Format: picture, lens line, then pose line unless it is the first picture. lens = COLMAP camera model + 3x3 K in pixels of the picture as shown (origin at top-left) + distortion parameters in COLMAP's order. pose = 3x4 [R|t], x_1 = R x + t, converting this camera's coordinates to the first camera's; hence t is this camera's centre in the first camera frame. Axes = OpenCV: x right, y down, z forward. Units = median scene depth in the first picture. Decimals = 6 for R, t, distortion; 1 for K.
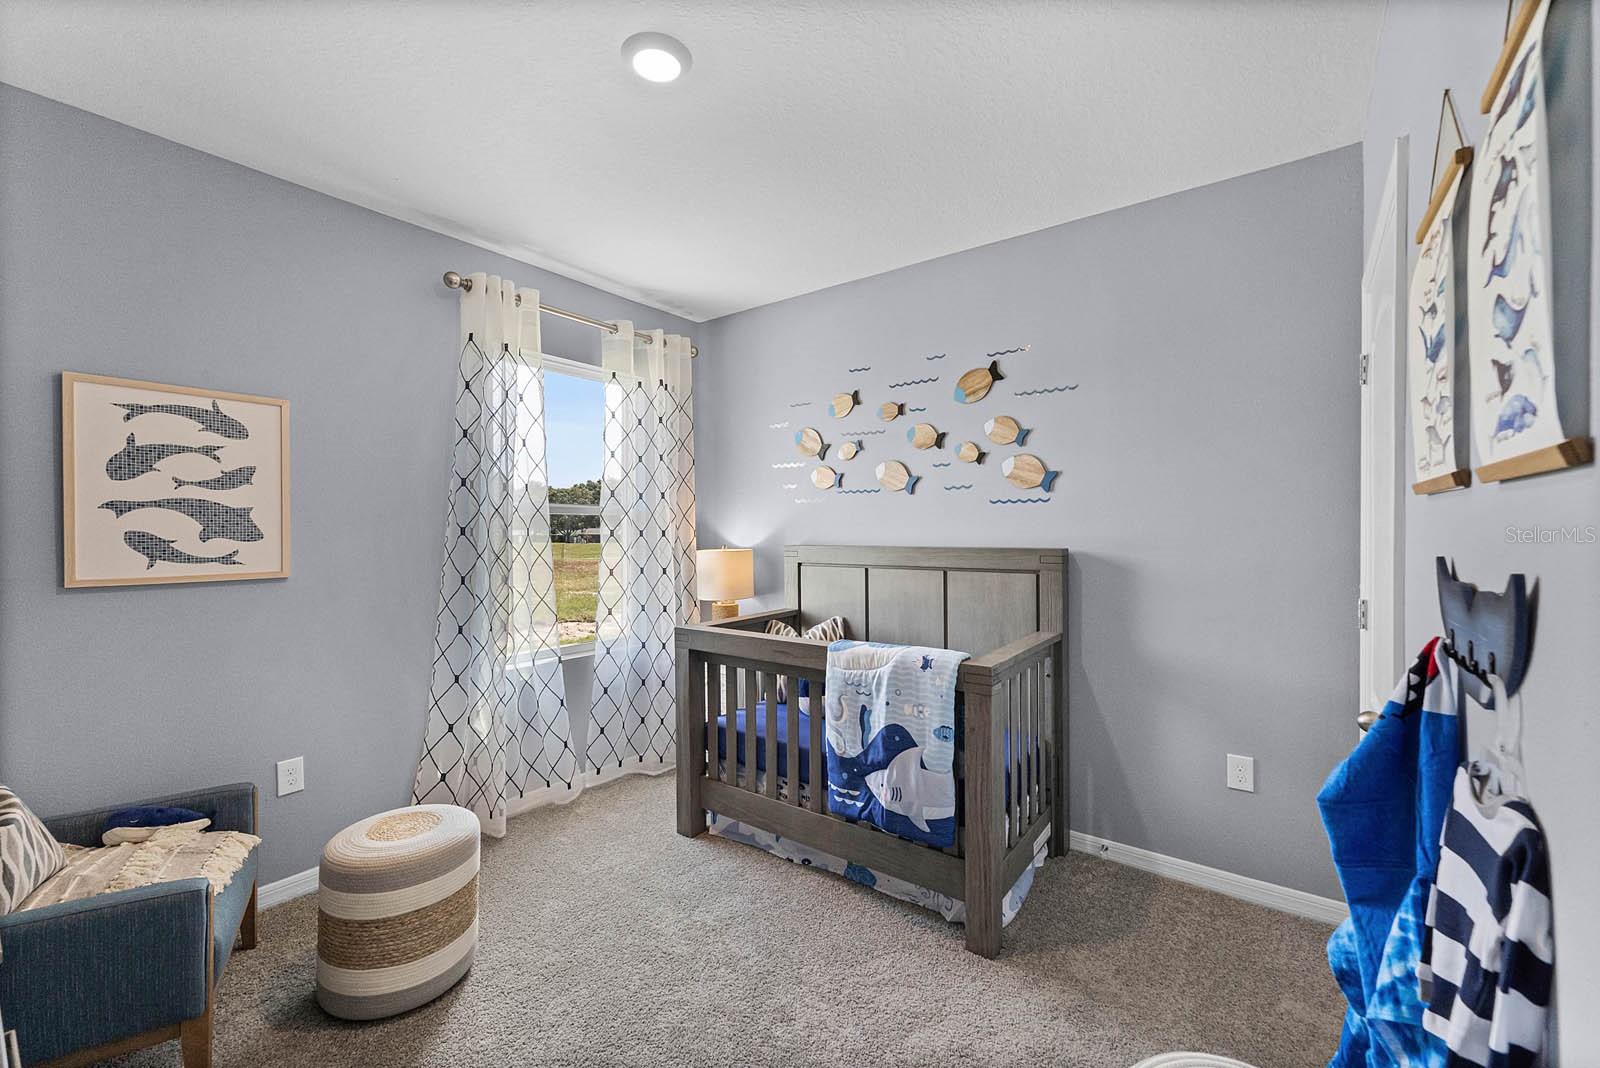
lens RADIAL K [[651.0, 0, 807.6], [0, 651.0, 530.3], [0, 0, 1]] dist [-0.000562, 0.000630]
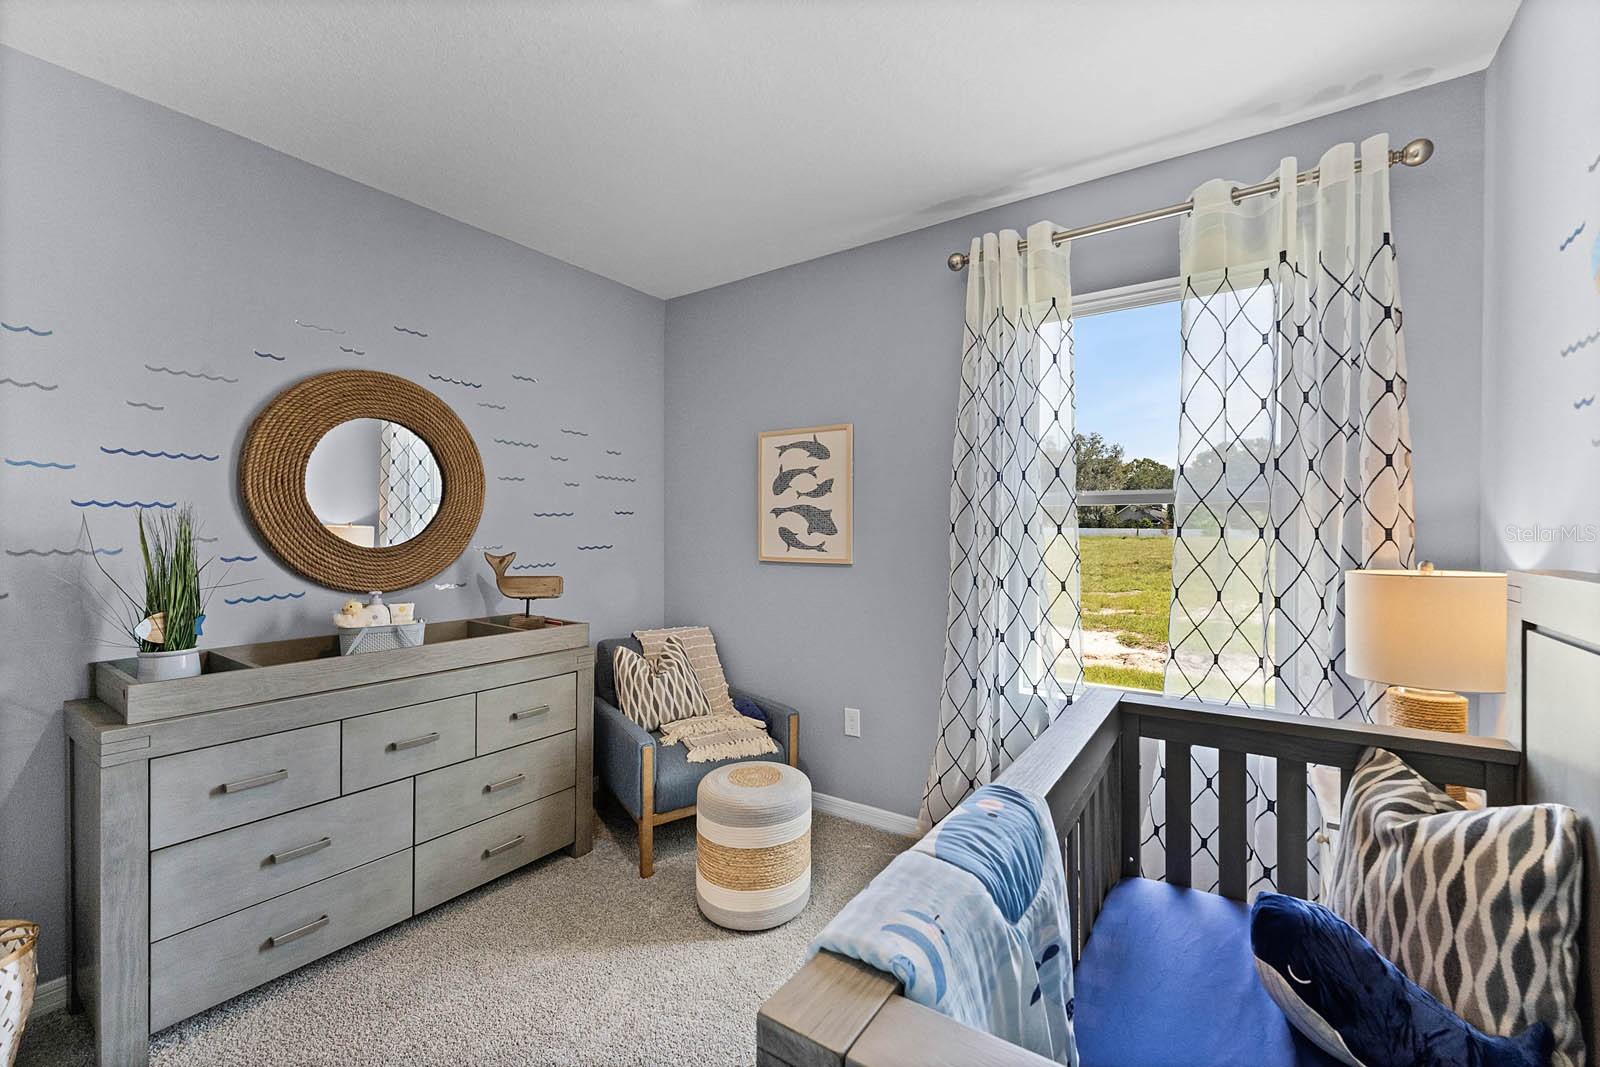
lens RADIAL K [[651.0, 0, 804.5], [0, 651.0, 538.4], [0, 0, 1]] dist [-0.000562, 0.000630]
pose [[0.032985, 0.008145, -0.999423, 0.498498], [-0.010393, 0.999916, 0.007806, 0.014669], [0.999402, 0.010130, 0.033067, 0.947291]]
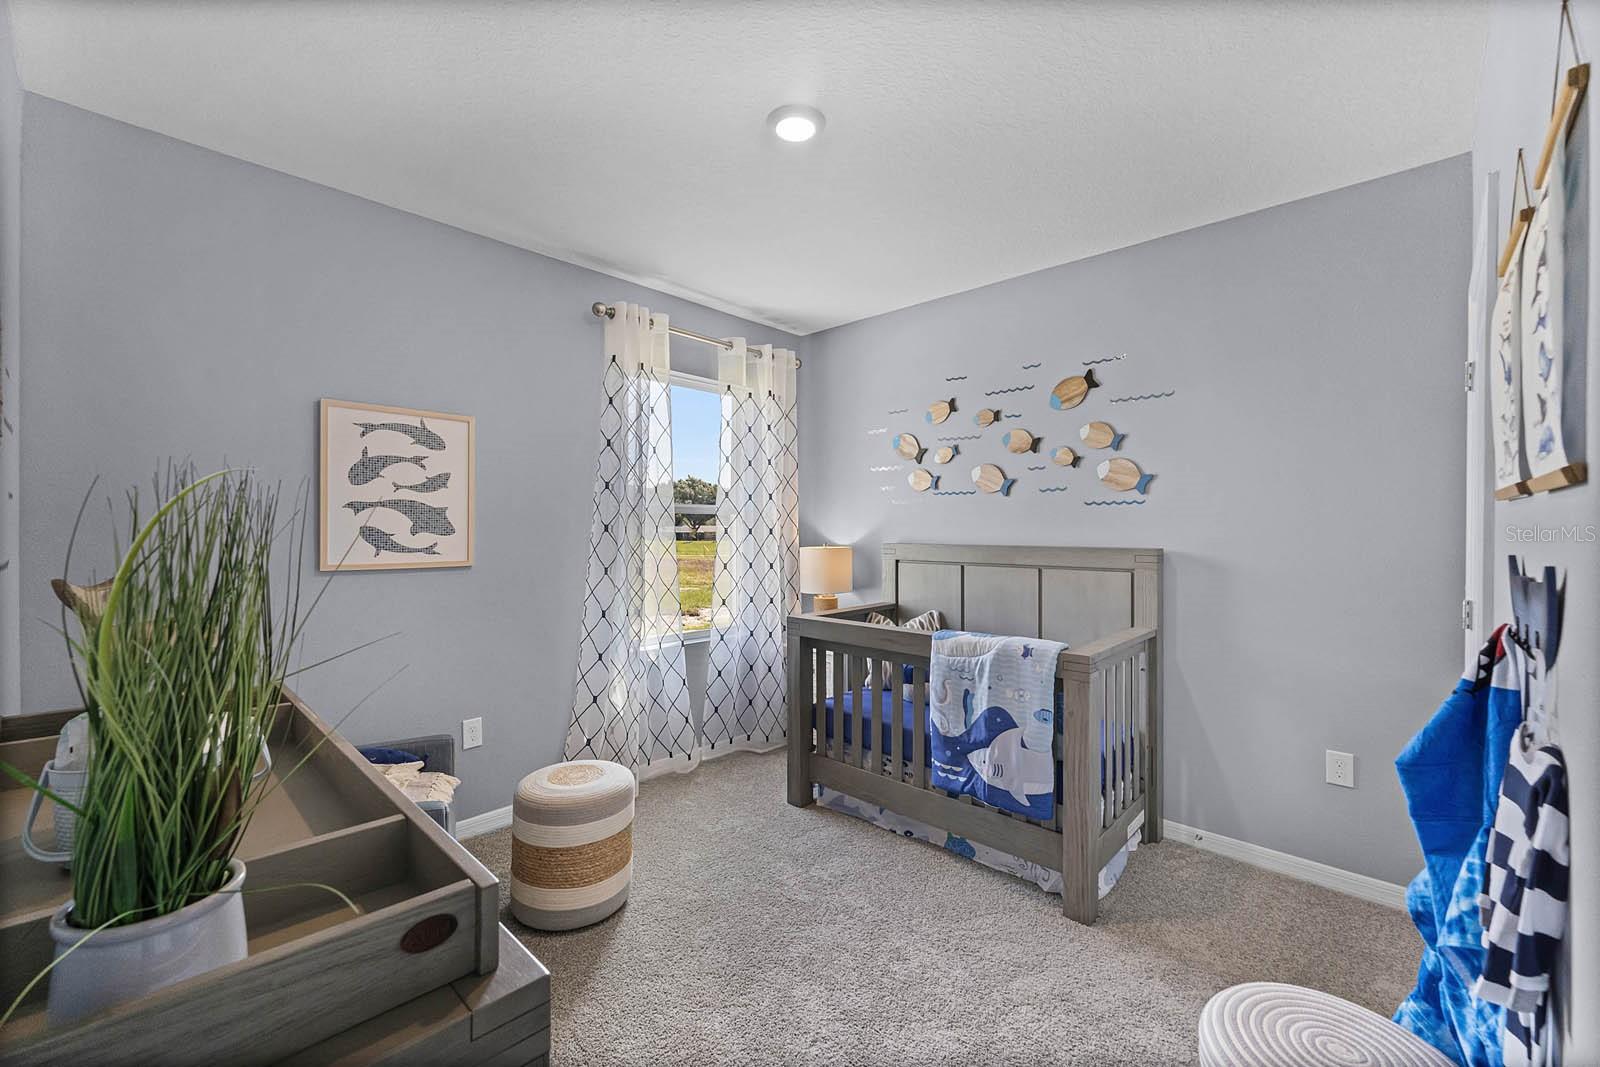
lens RADIAL K [[651.0, 0, 808.8], [0, 651.0, 528.2], [0, 0, 1]] dist [-0.000562, 0.000630]
pose [[0.993699, 0.006704, -0.111878, -0.059340], [-0.006956, 0.999974, -0.001866, 0.001503], [0.111863, 0.002633, 0.993720, -0.124813]]
